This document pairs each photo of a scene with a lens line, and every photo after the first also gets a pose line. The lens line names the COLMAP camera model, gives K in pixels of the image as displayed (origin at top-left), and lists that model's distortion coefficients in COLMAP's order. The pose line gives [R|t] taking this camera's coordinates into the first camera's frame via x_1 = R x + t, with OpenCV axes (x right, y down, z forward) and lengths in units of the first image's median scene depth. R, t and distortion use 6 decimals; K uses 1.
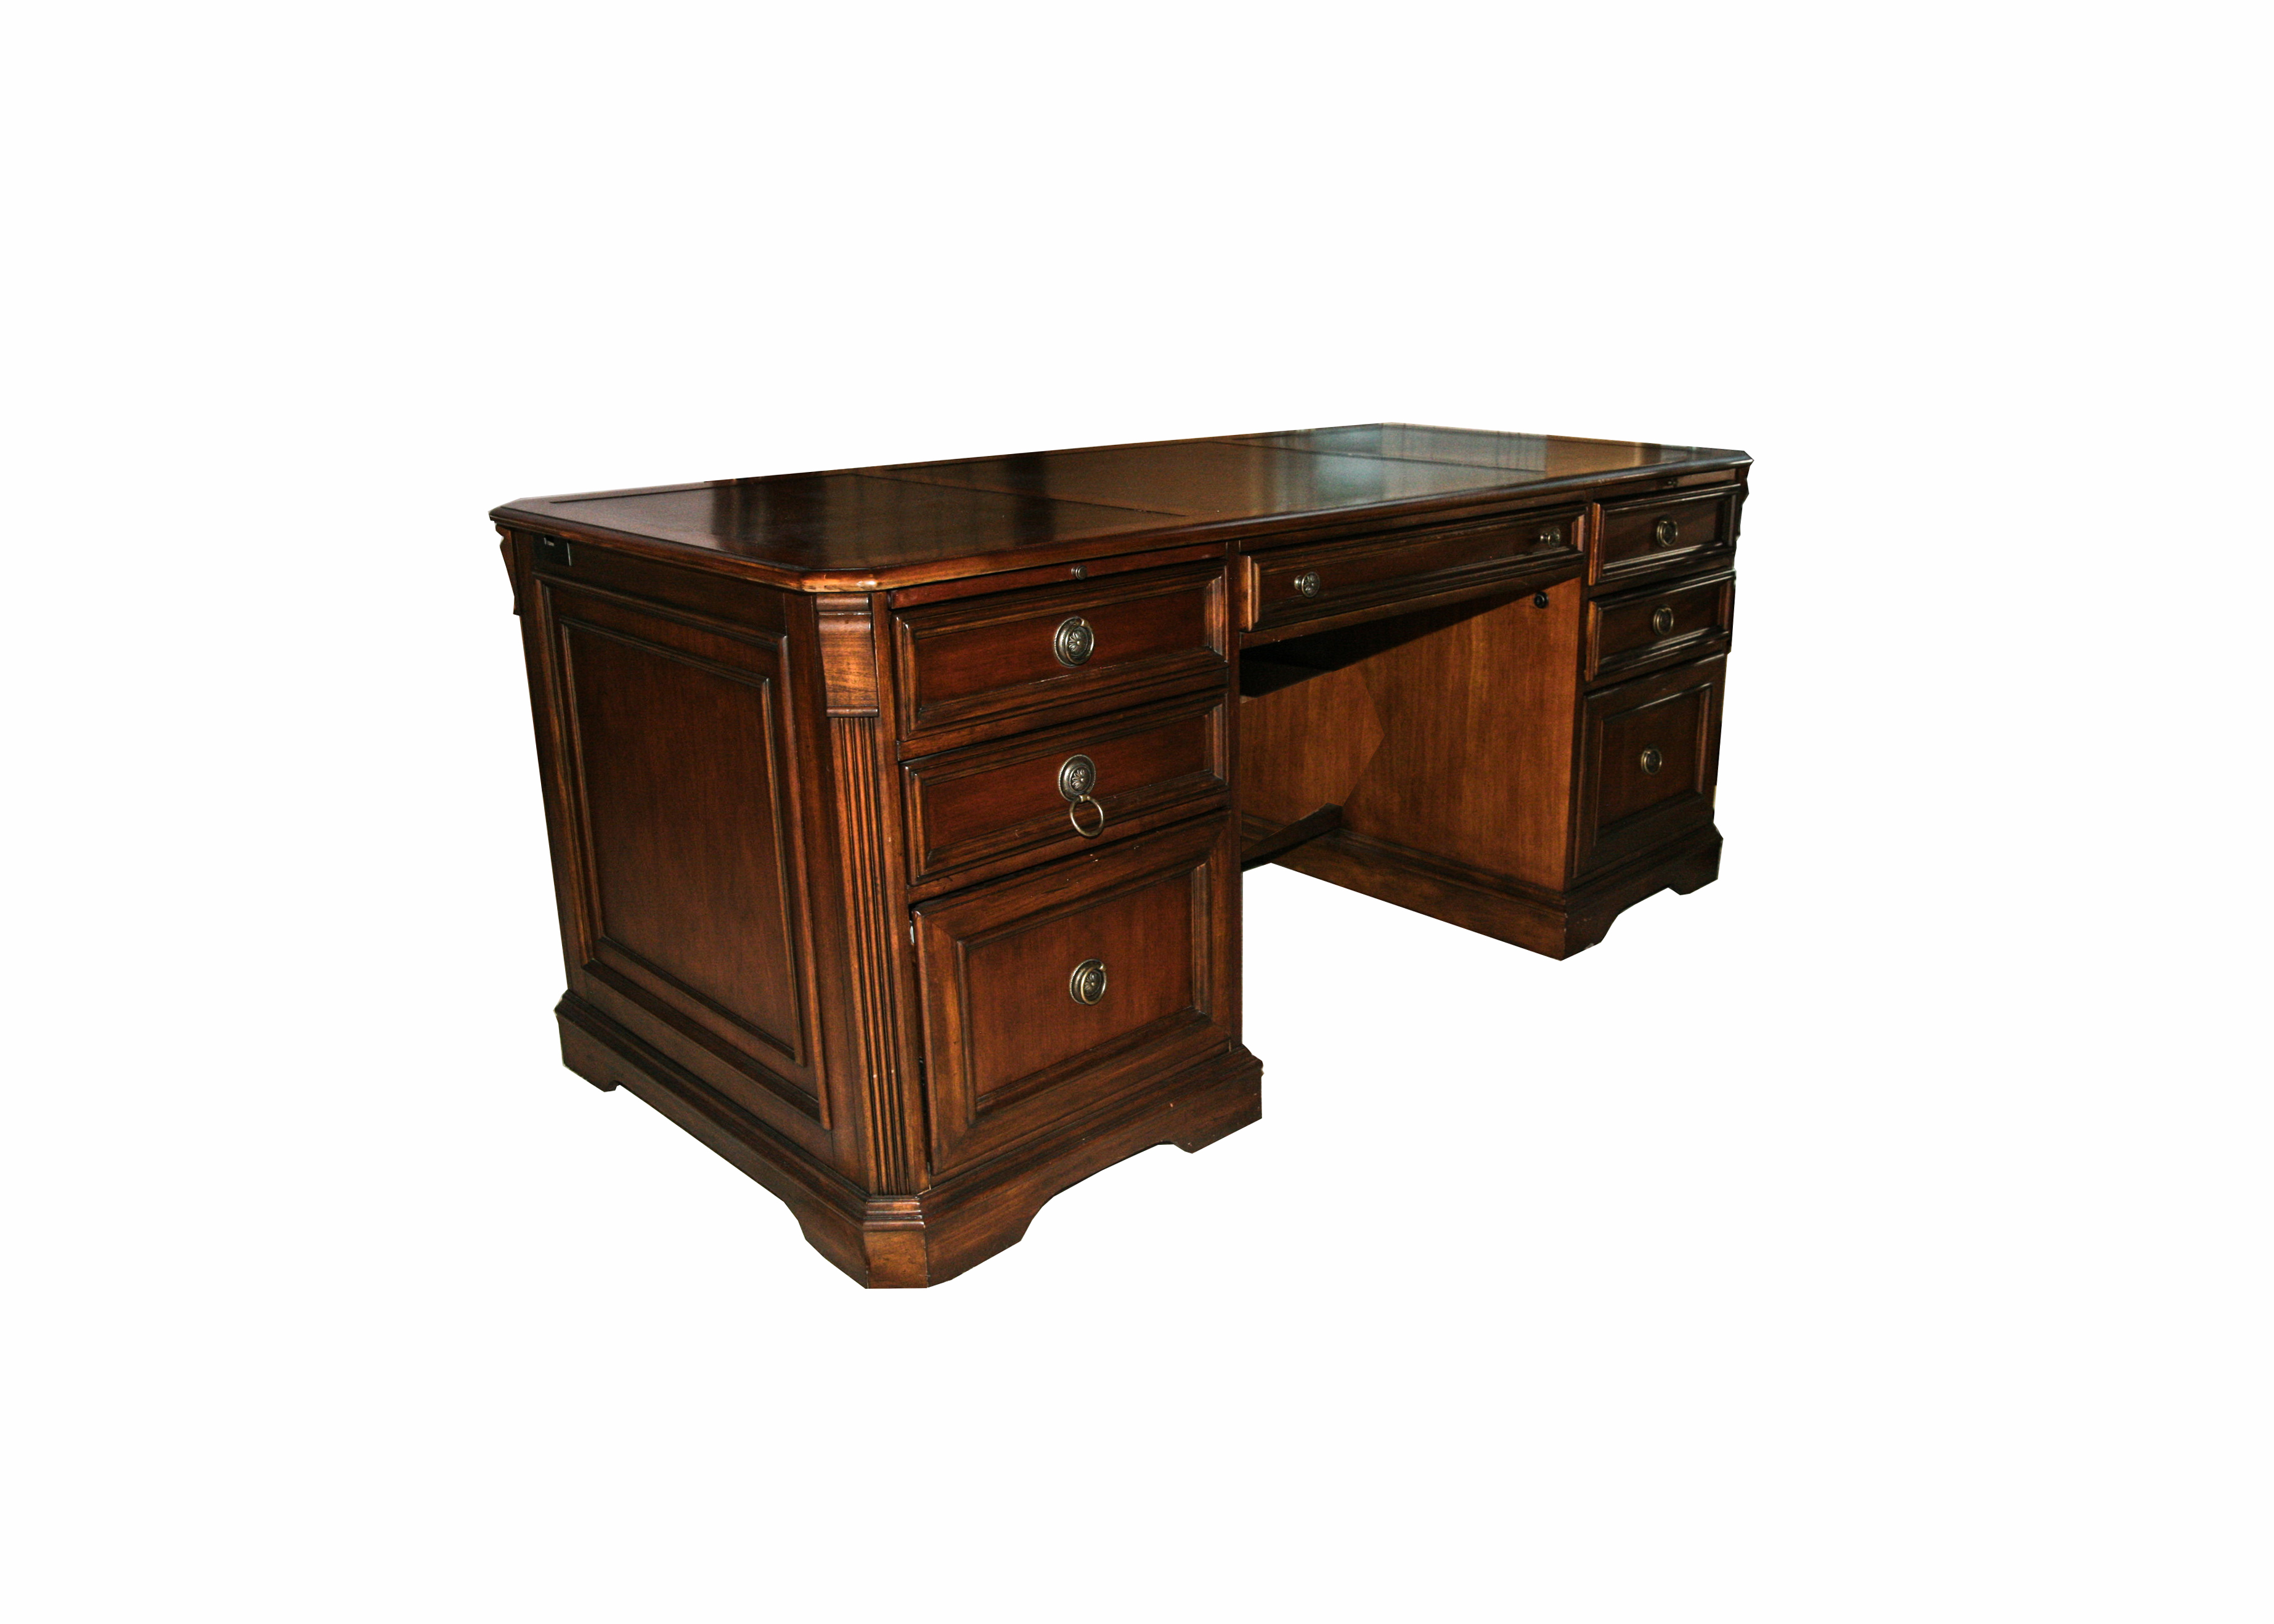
lens RADIAL K [[1585.9, 0, 1265.1], [0, 1585.9, 740.9], [0, 0, 1]] dist [-0.084433, 0.001596]
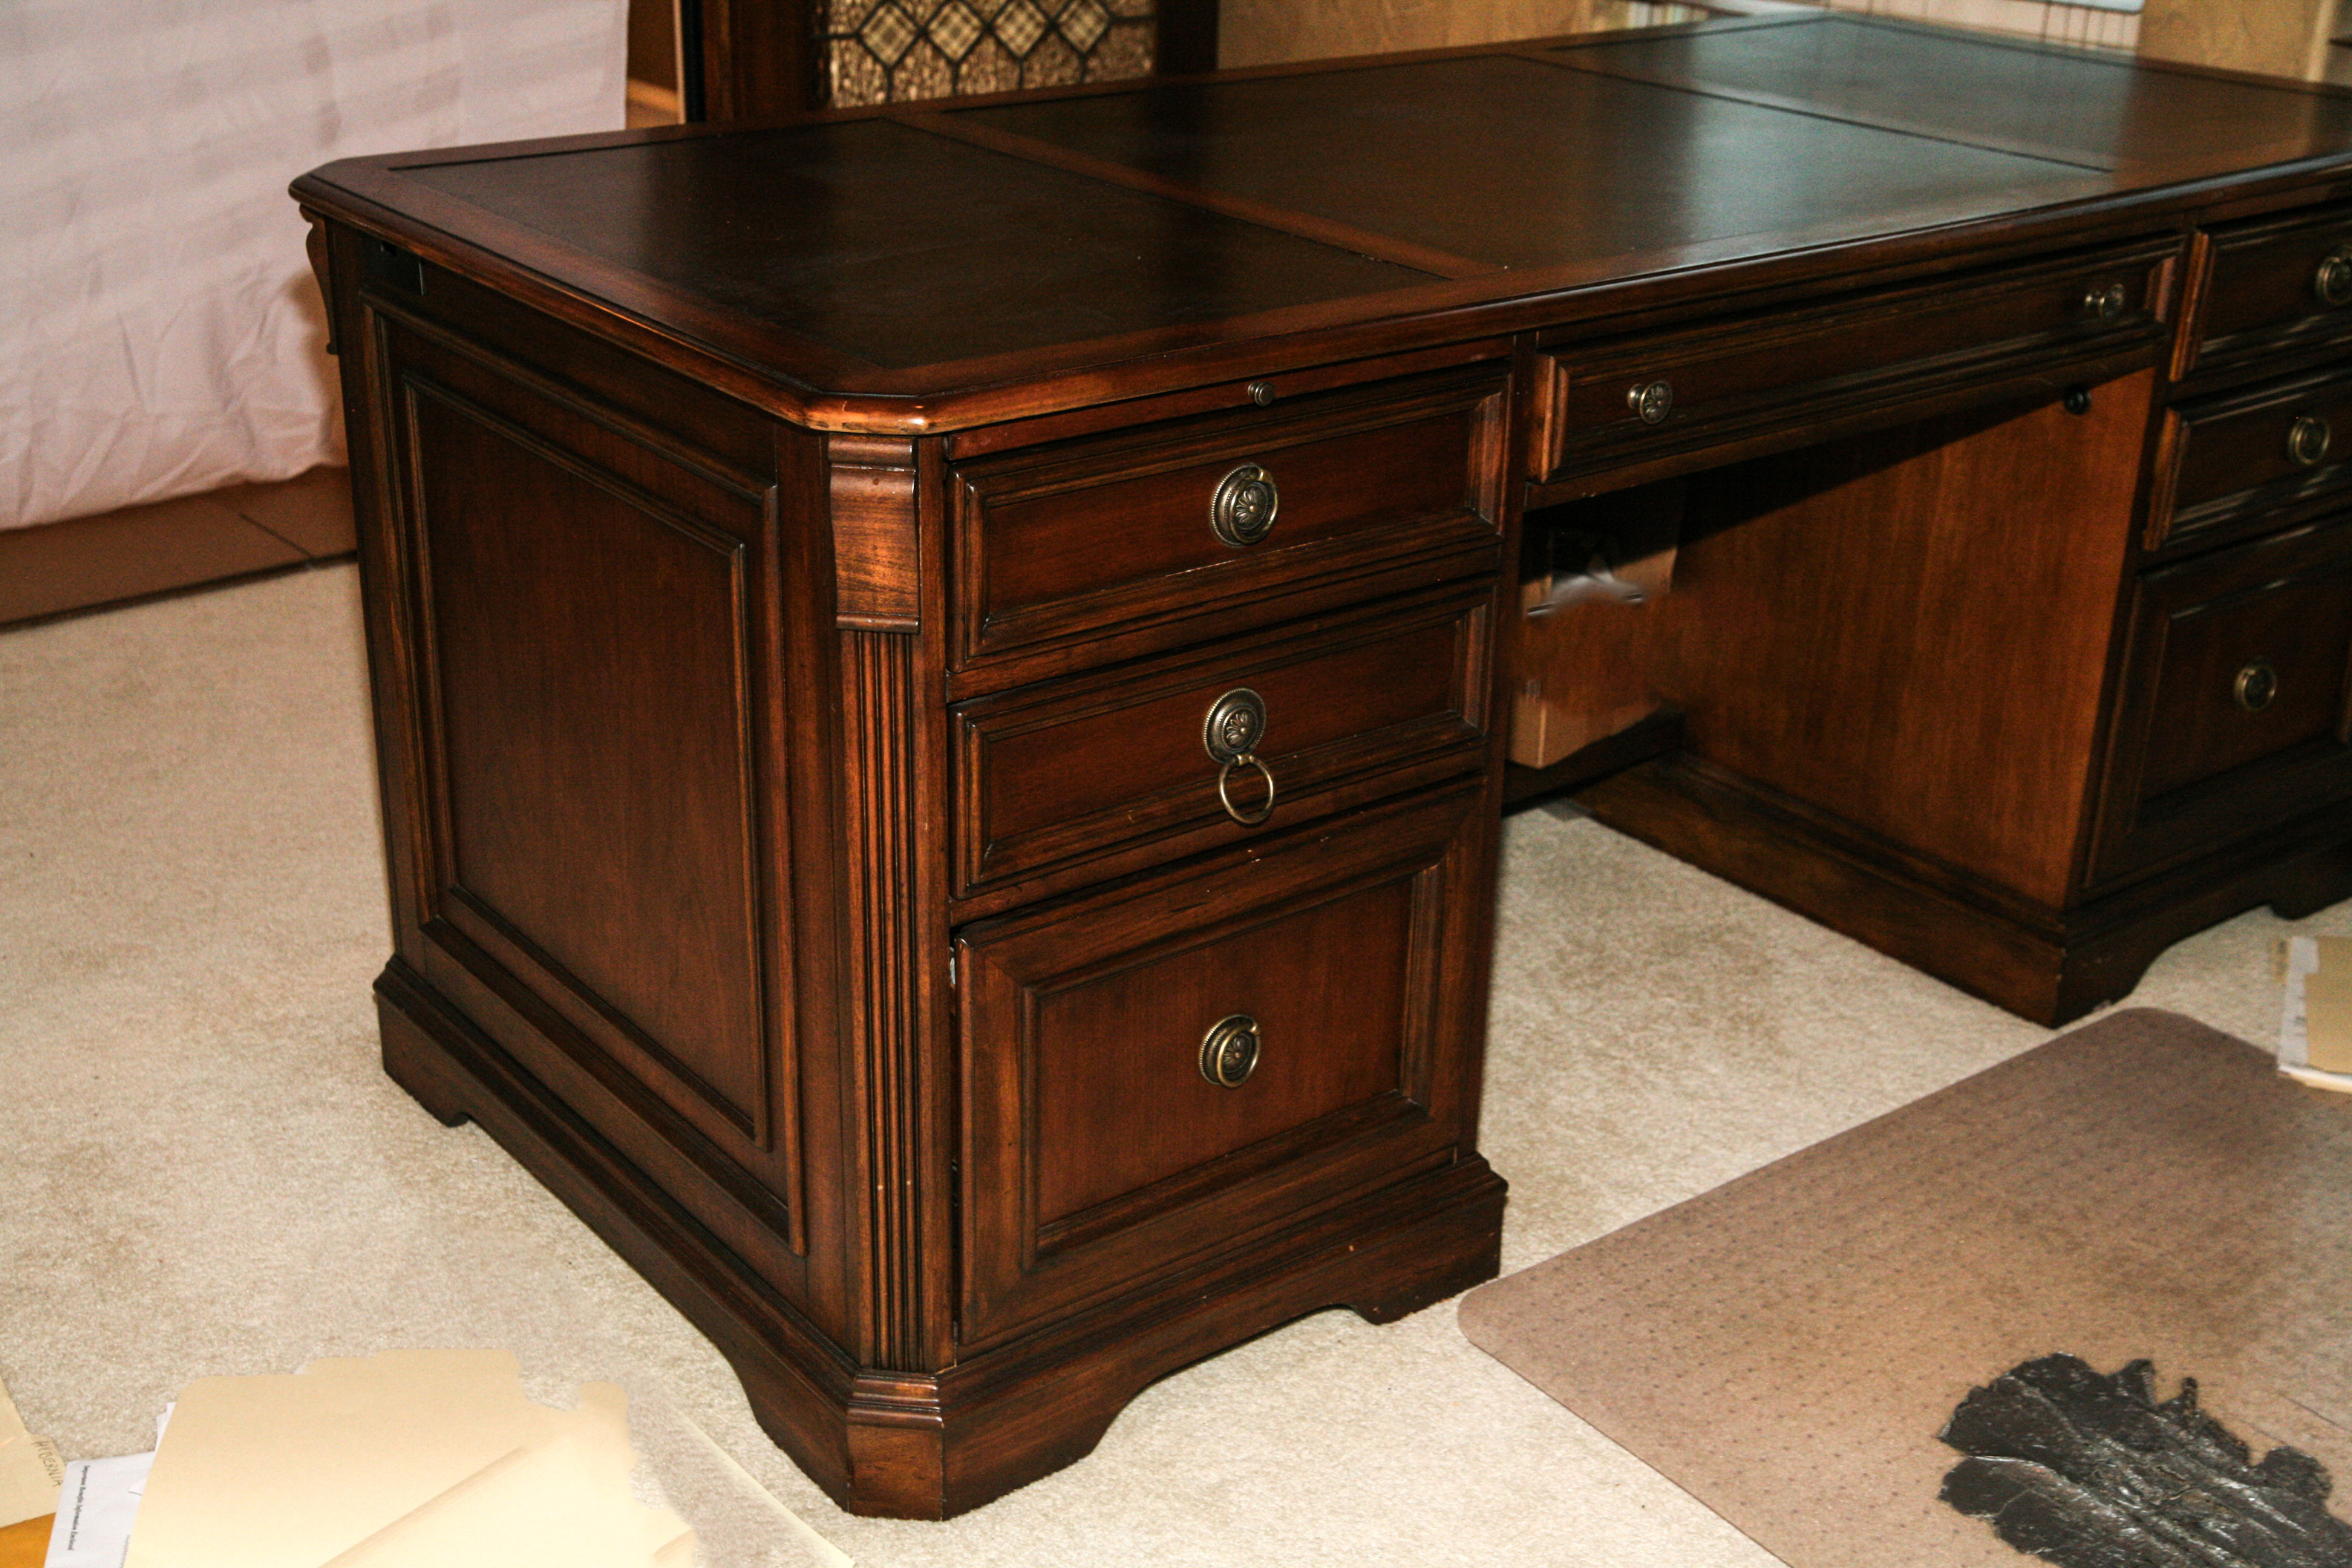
lens RADIAL K [[2795.0, 0, 1176.0], [0, 2795.0, 784.0], [0, 0, 1]] dist [-0.006394, 0.221818]
pose [[0.987987, 0.081552, -0.131263, 0.000892], [-0.063732, 0.988841, 0.134653, -0.095177], [0.140780, -0.124670, 0.982160, -0.051767]]
